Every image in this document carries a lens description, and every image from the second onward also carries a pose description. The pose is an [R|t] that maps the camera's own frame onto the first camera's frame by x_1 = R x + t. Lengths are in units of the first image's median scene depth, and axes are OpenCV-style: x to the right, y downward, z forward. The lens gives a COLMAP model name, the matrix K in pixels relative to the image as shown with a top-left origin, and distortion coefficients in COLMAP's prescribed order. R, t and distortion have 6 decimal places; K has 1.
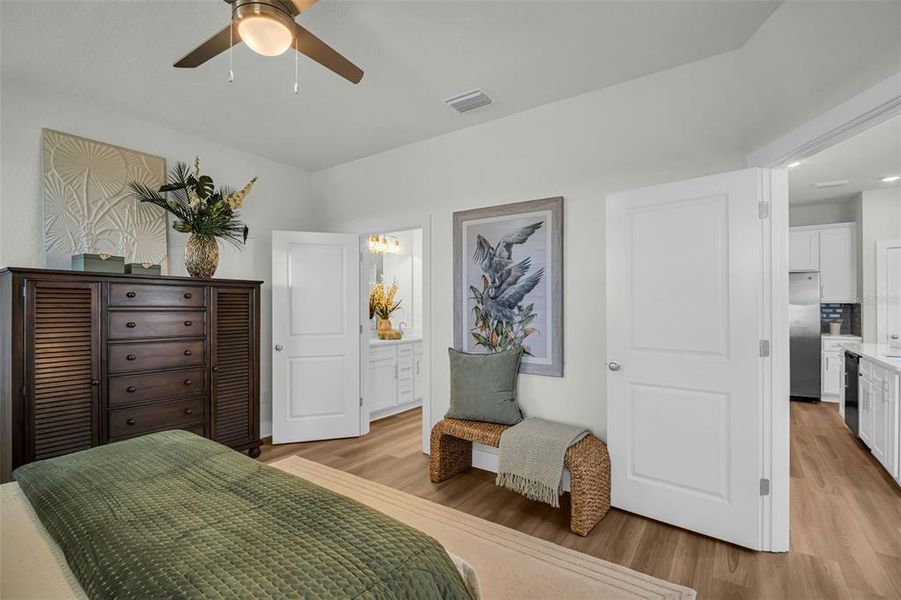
lens RADIAL K [[413.0, 0, 454.7], [0, 413.0, 304.5], [0, 0, 1]] dist [-0.006599, -0.001484]
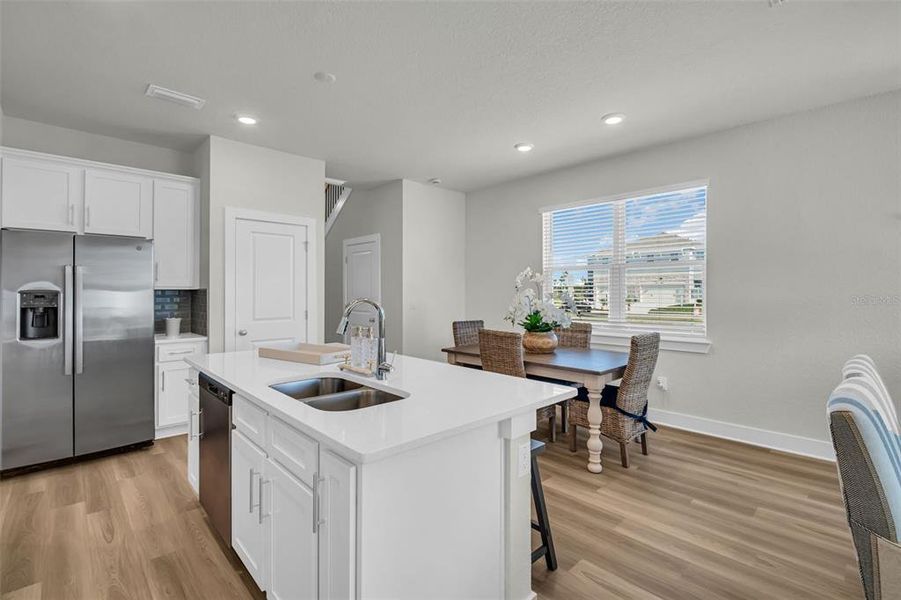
lens RADIAL K [[413.0, 0, 453.0], [0, 413.0, 287.8], [0, 0, 1]] dist [-0.006599, -0.001484]
pose [[0.200452, 0.008666, 0.979665, 0.596920], [-0.000486, 0.999962, -0.008746, 0.000322], [-0.979703, 0.001277, 0.200448, 0.695945]]
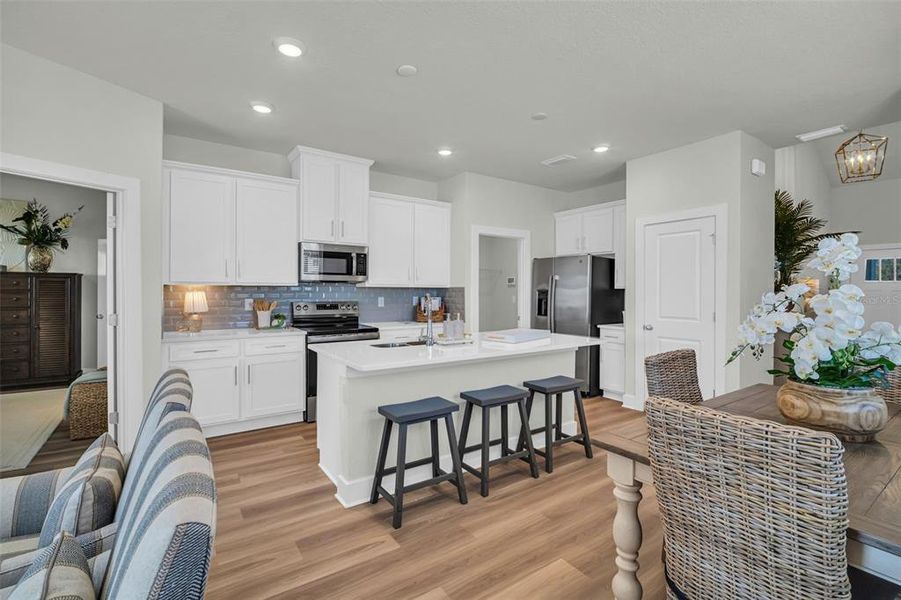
lens RADIAL K [[413.0, 0, 449.3], [0, 413.0, 289.6], [0, 0, 1]] dist [-0.006599, -0.001484]
pose [[0.934246, 0.002650, -0.356620, 1.535791], [-0.003766, 0.999990, -0.002434, 0.003893], [0.356610, 0.003617, 0.934246, 0.058706]]
